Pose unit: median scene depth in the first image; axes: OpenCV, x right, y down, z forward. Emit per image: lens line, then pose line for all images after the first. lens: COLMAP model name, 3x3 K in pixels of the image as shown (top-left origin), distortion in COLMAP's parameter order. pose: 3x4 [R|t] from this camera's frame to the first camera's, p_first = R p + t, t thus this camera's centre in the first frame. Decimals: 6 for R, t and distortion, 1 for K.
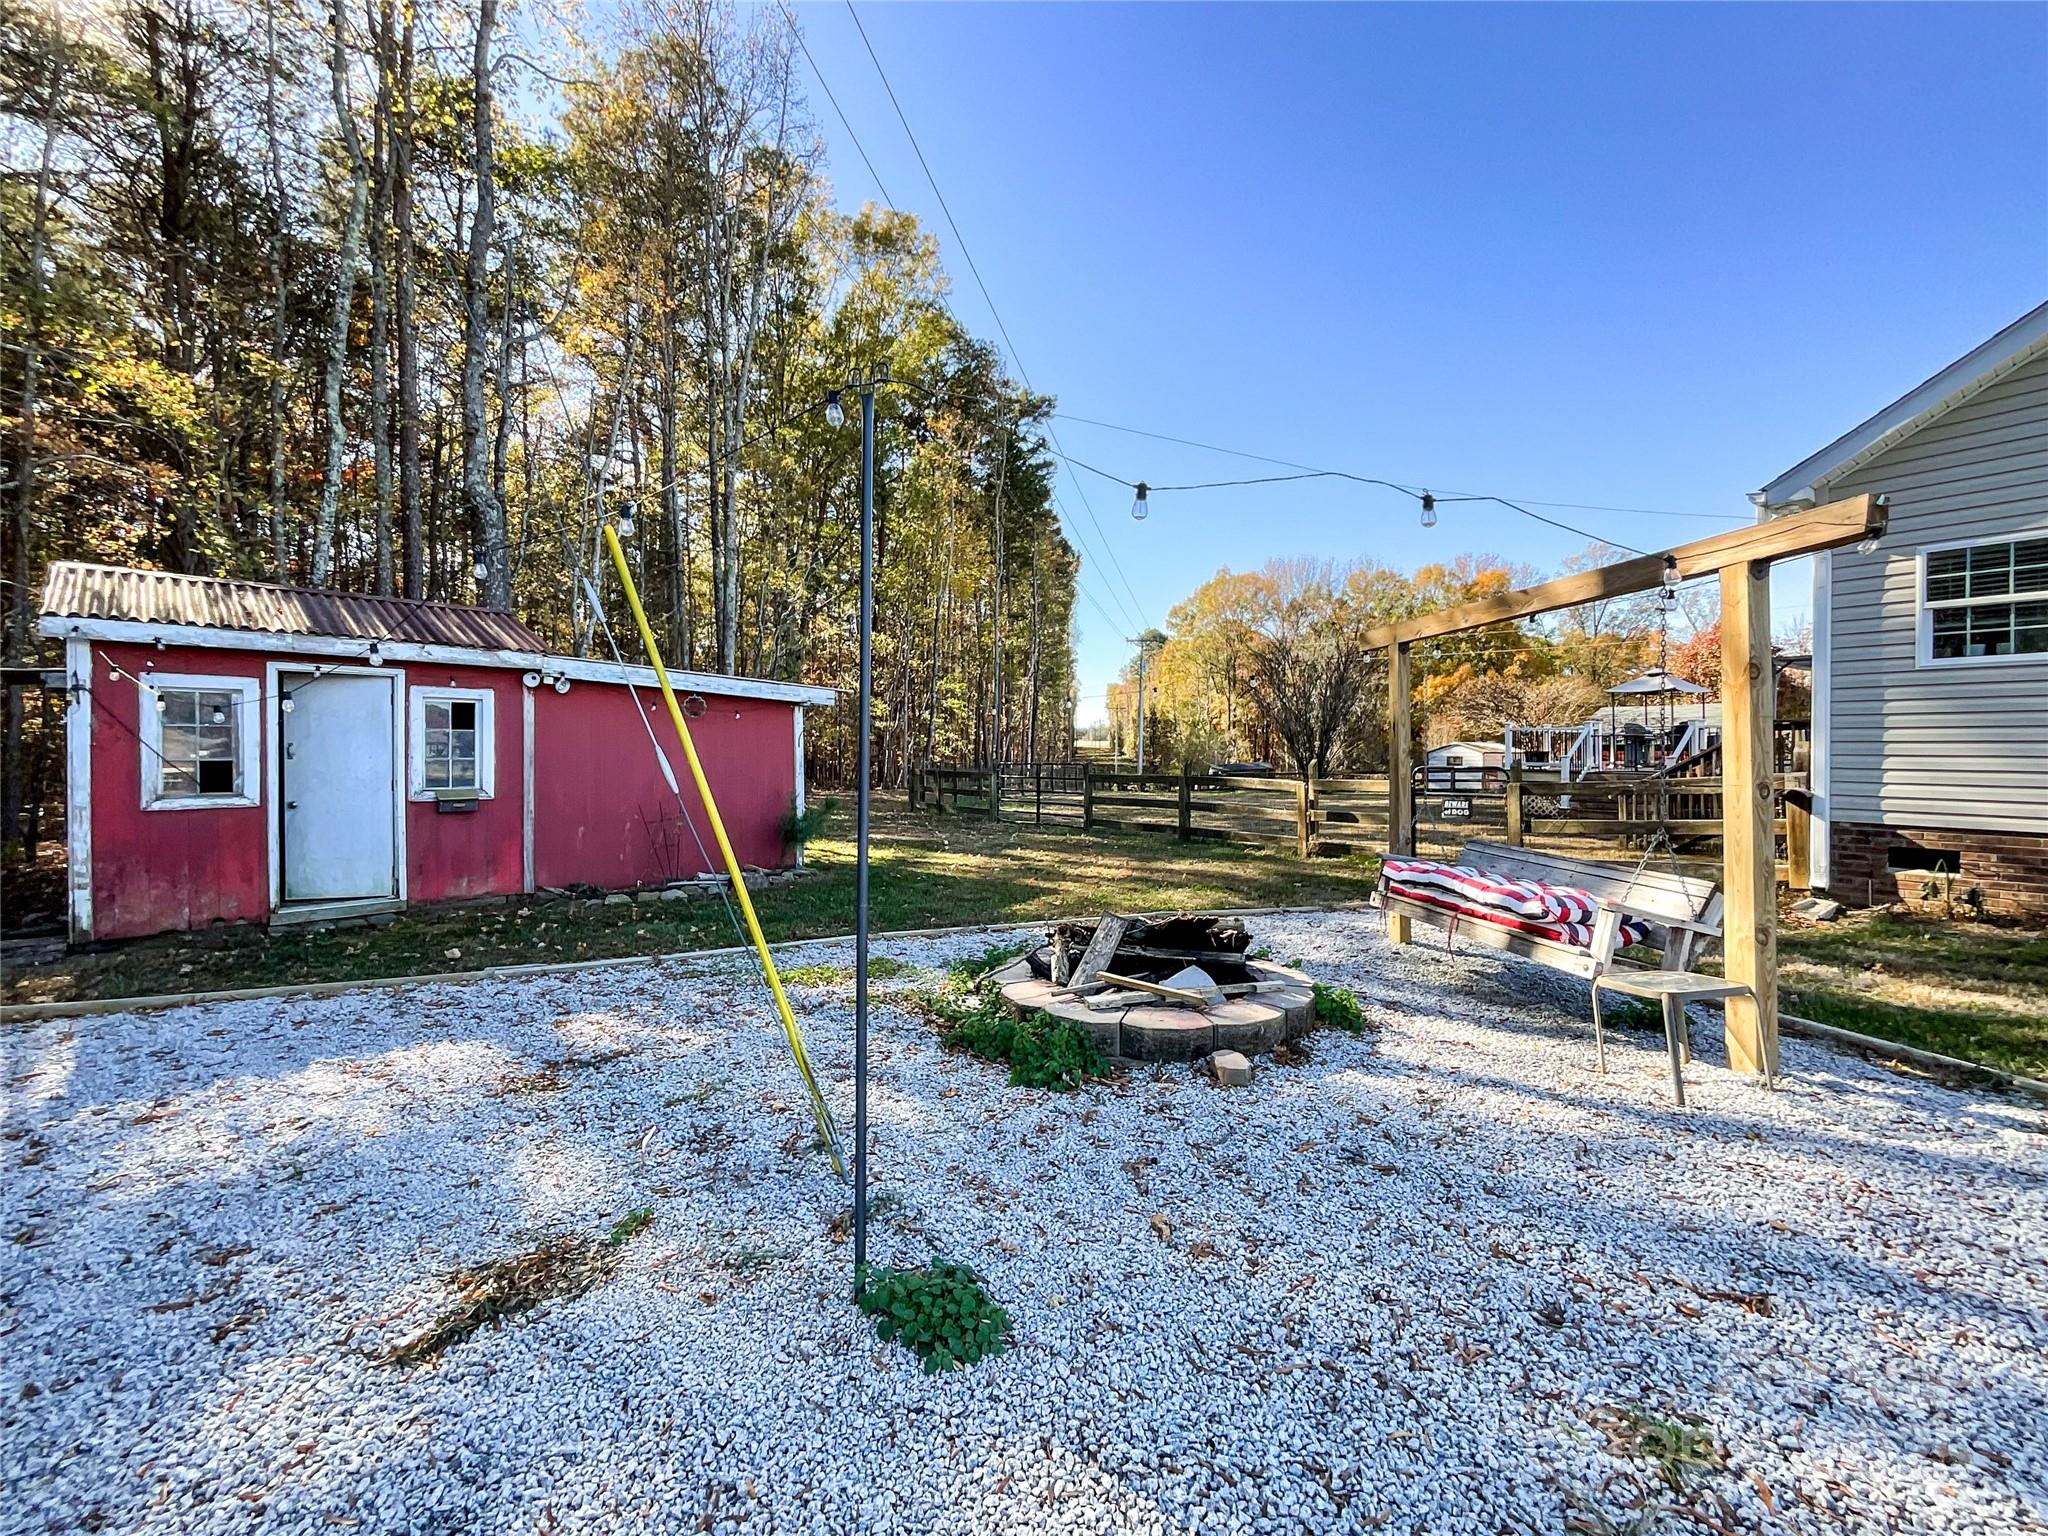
lens RADIAL K [[848.1, 0, 1024.0], [0, 848.1, 768.0], [0, 0, 1]] dist [-0.032122, 0.000096]
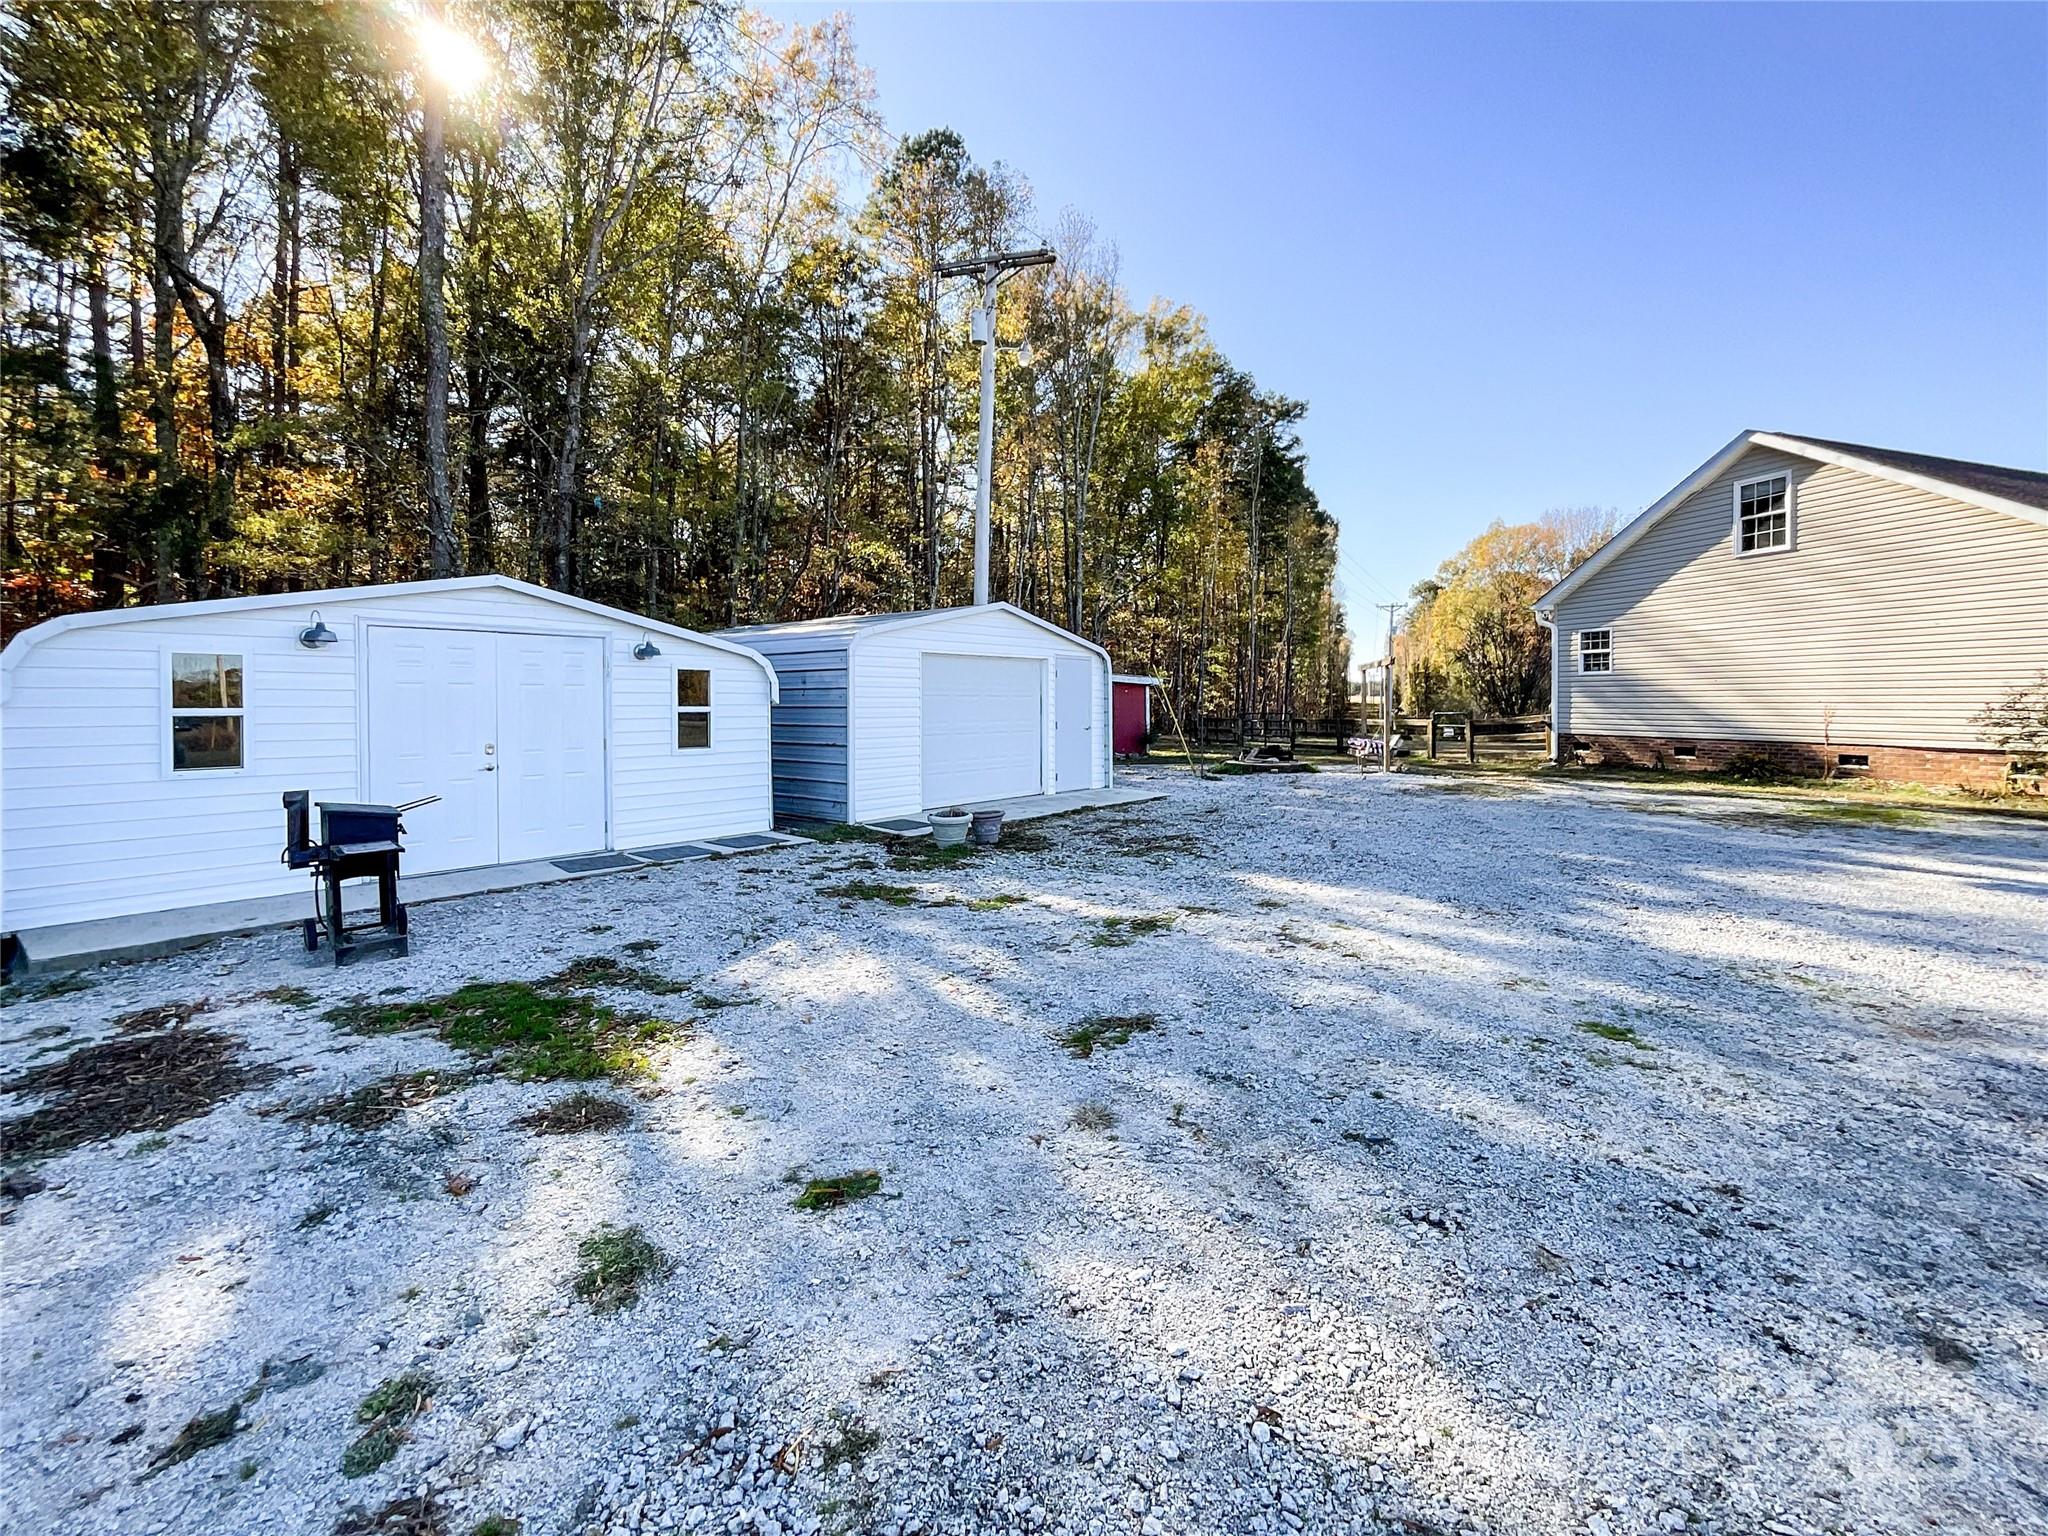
lens RADIAL K [[886.4, 0, 1019.8], [0, 886.4, 726.8], [0, 0, 1]] dist [-0.034353, 0.000020]
pose [[0.954899, 0.008609, -0.296805, 0.022610], [-0.007846, 0.999962, 0.003761, 0.006237], [0.296826, -0.001263, 0.954931, -0.277707]]
